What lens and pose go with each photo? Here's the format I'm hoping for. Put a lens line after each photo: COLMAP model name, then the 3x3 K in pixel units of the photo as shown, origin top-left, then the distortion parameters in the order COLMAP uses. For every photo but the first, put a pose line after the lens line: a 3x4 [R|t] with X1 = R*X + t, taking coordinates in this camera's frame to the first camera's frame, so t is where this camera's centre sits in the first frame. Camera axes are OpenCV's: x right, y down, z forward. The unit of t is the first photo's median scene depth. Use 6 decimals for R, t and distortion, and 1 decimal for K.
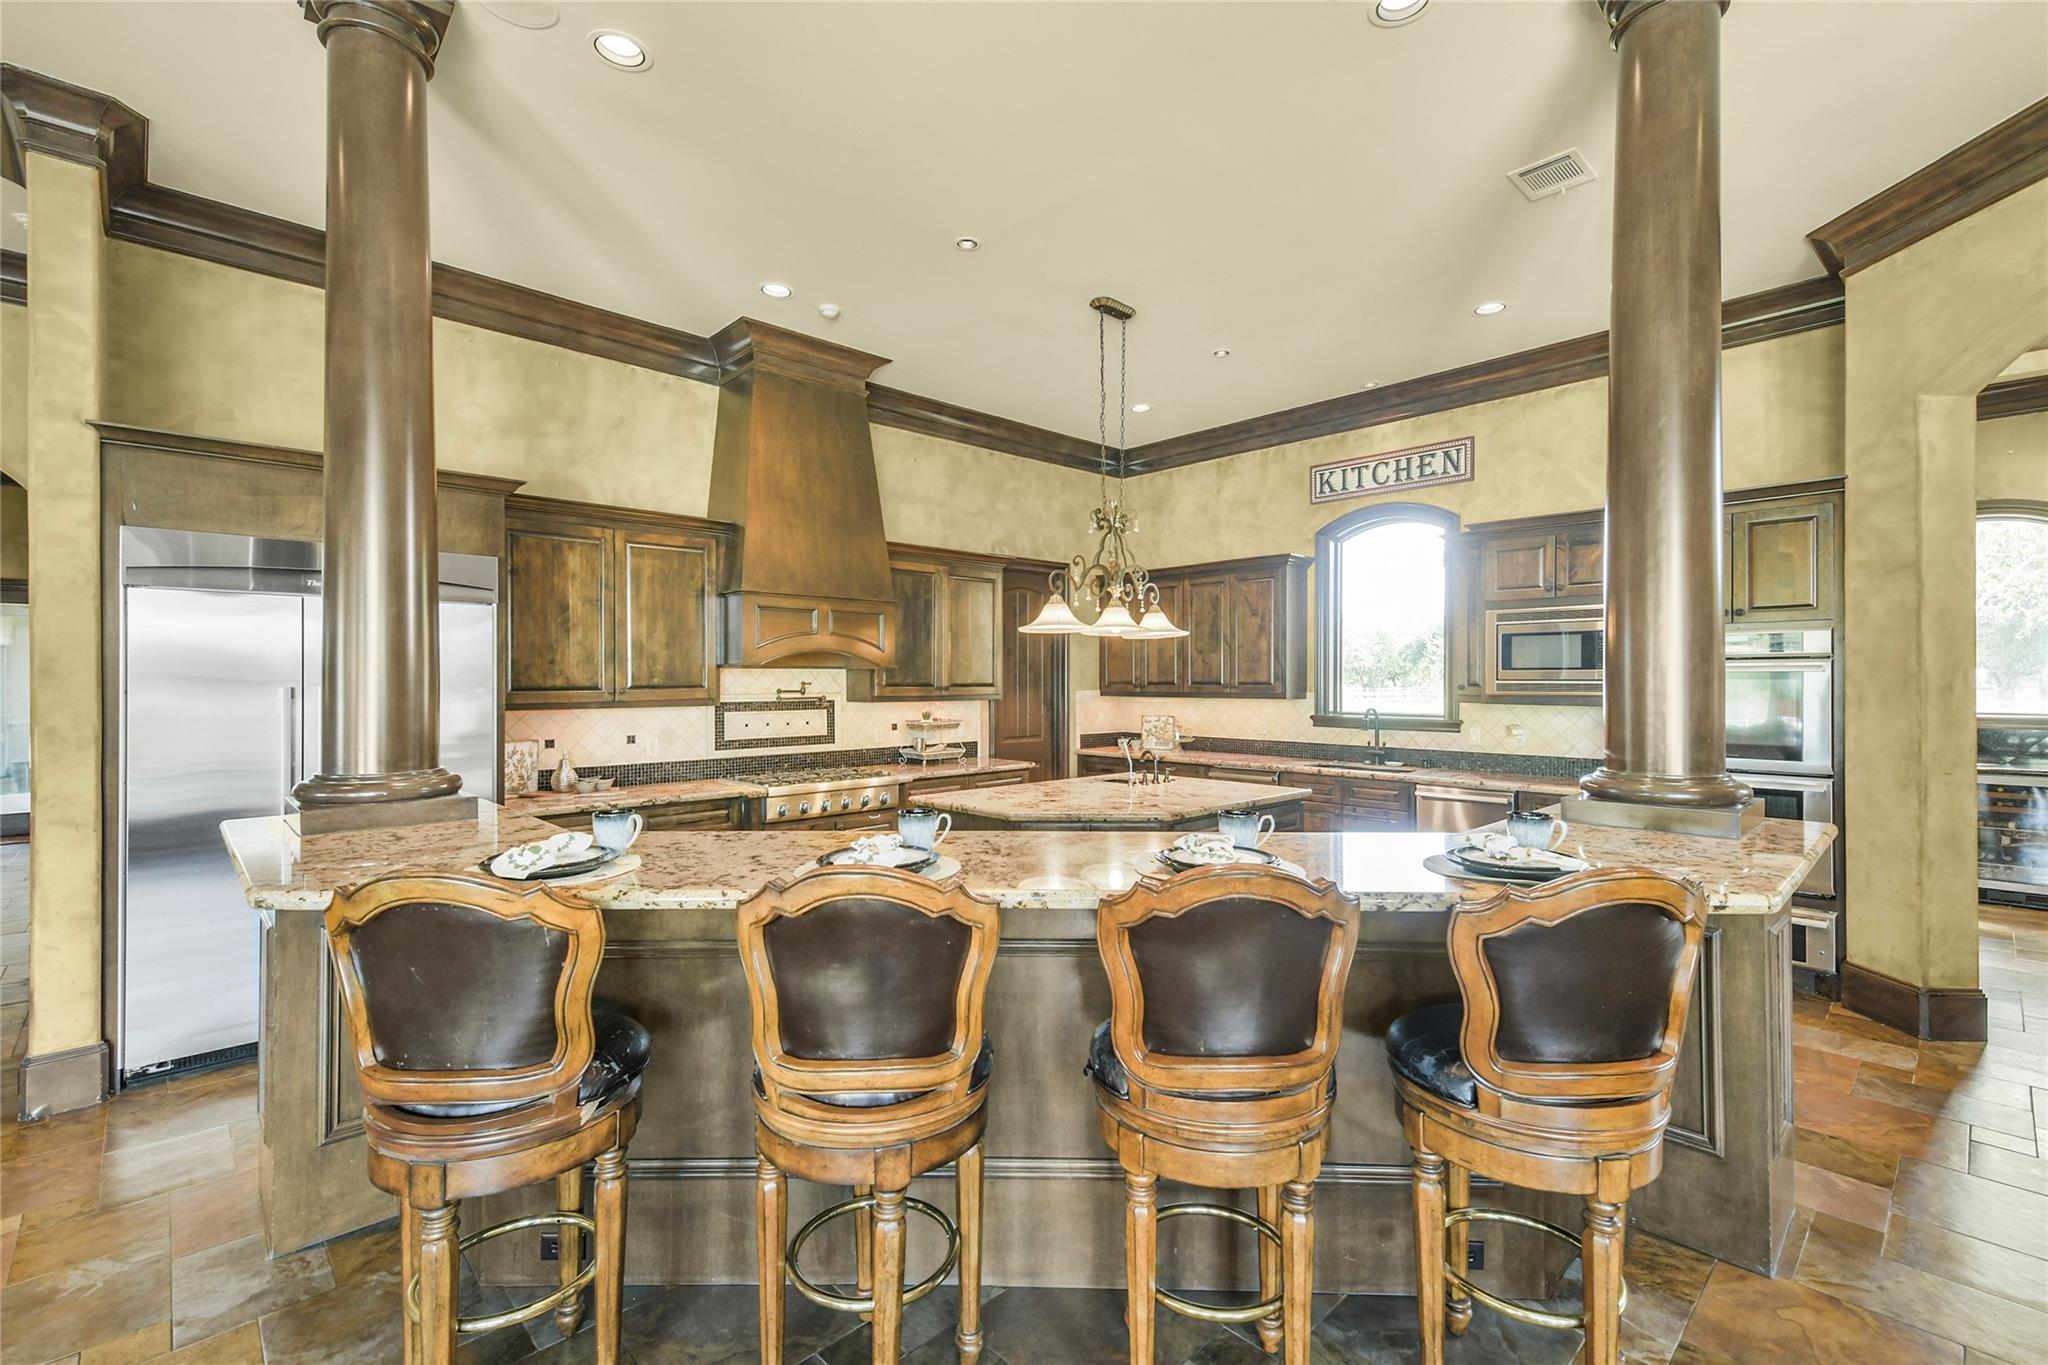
lens RADIAL K [[915.2, 0, 1037.2], [0, 915.2, 681.0], [0, 0, 1]] dist [0.017569, -0.008089]
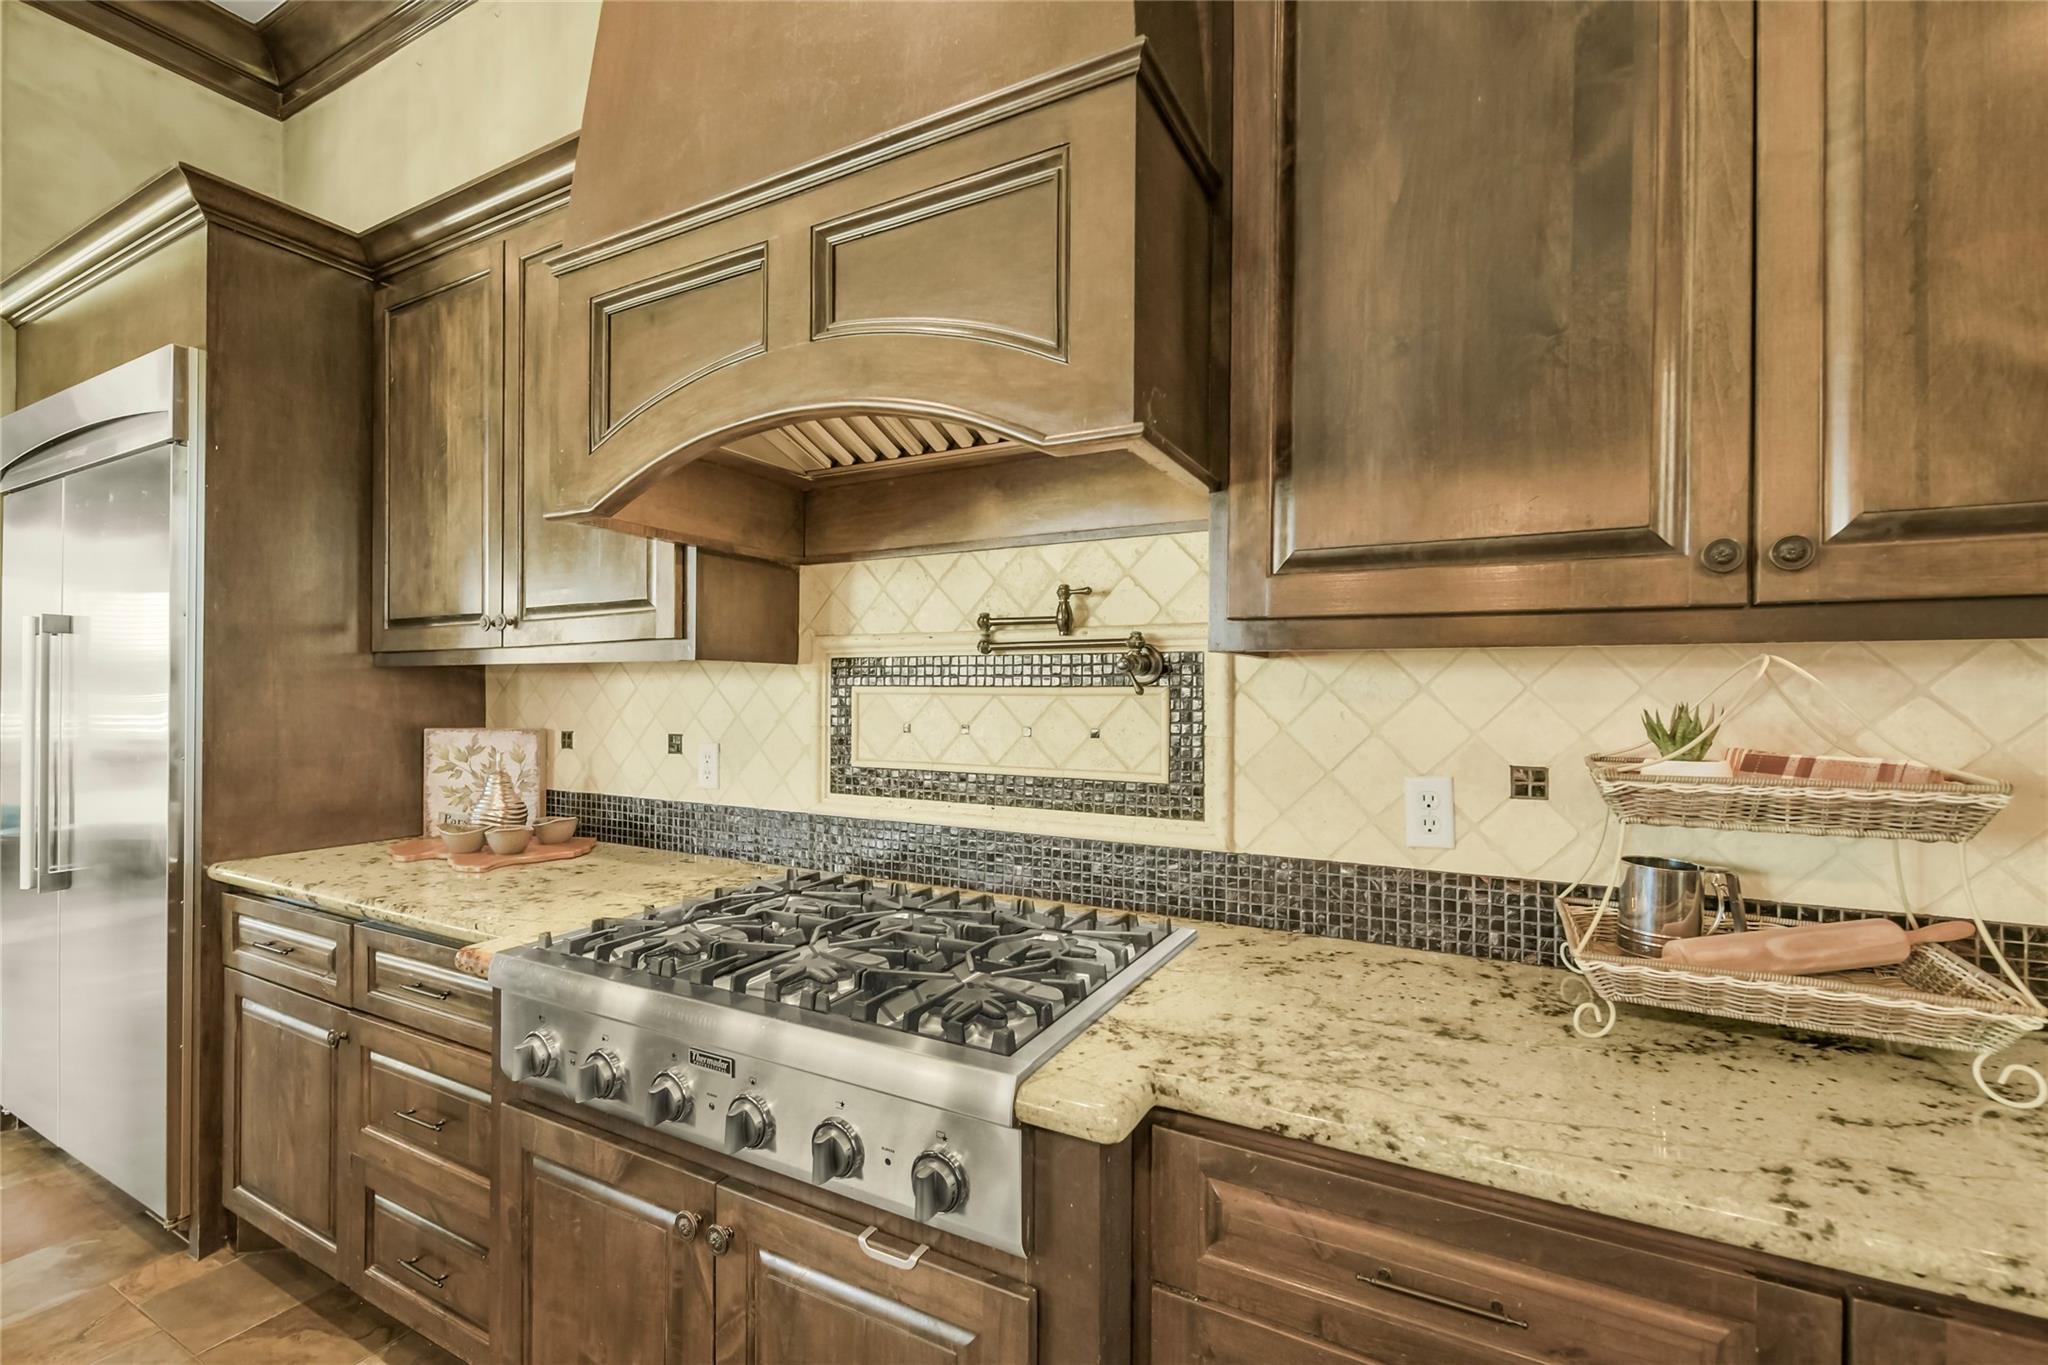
lens RADIAL K [[915.2, 0, 1013.6], [0, 915.2, 692.8], [0, 0, 1]] dist [0.017569, -0.008089]
pose [[0.272186, 0.002054, -0.962243, 0.010277], [-0.008392, 0.999965, -0.000239, 0.032960], [0.962208, 0.008140, 0.272193, 0.879795]]
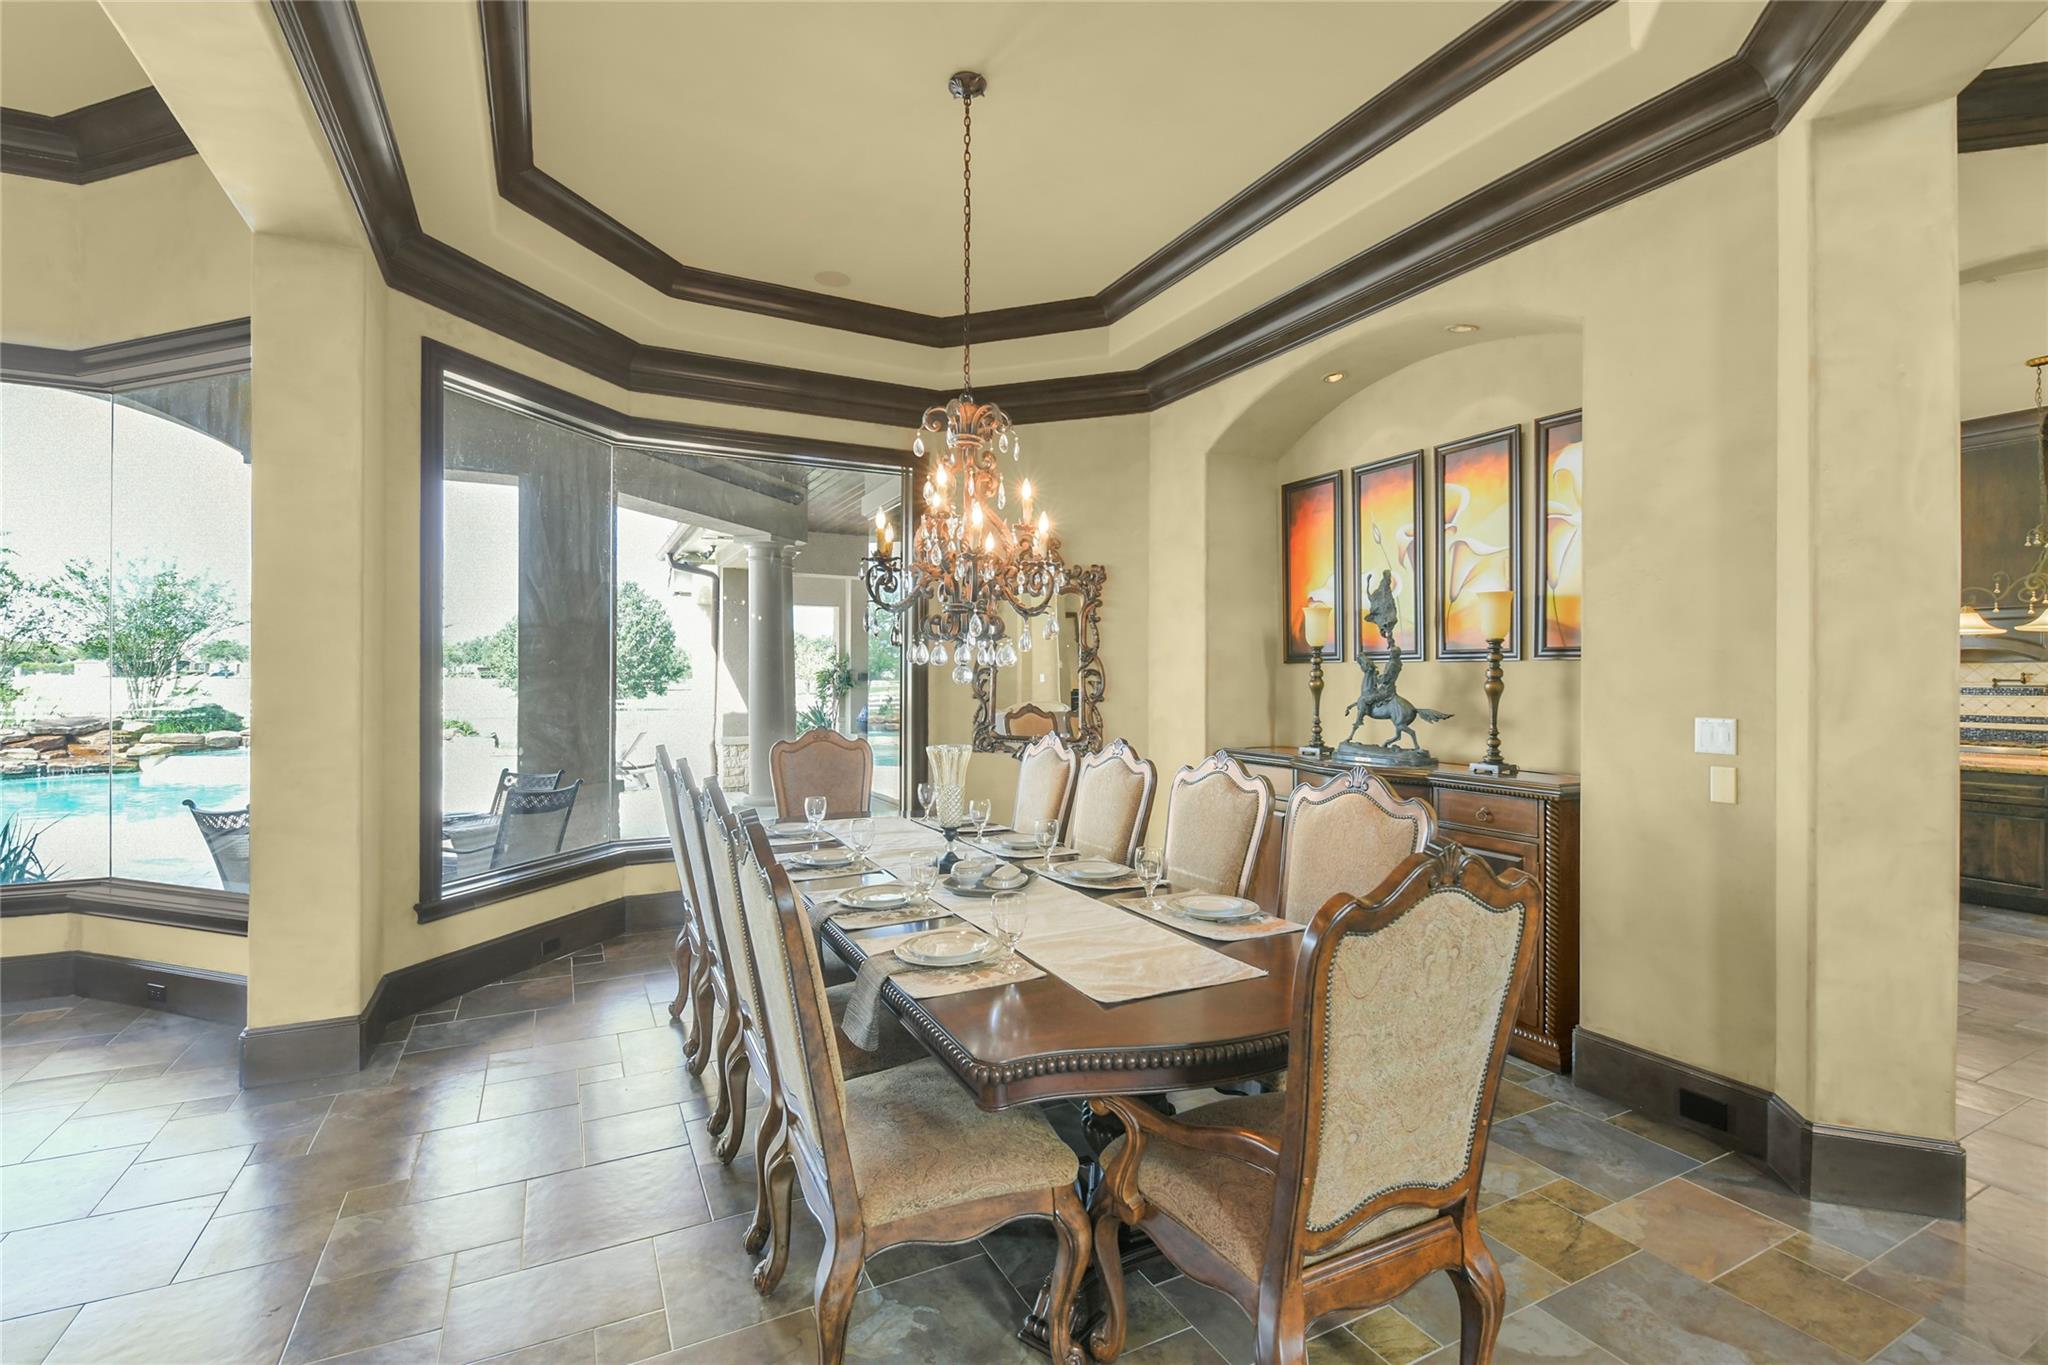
lens RADIAL K [[915.2, 0, 1023.4], [0, 915.2, 674.0], [0, 0, 1]] dist [0.017569, -0.008089]
pose [[-0.298068, -0.003451, -0.954538, 1.315092], [-0.002758, 0.999992, -0.002754, 0.009539], [0.954541, 0.001812, -0.298076, 0.068571]]
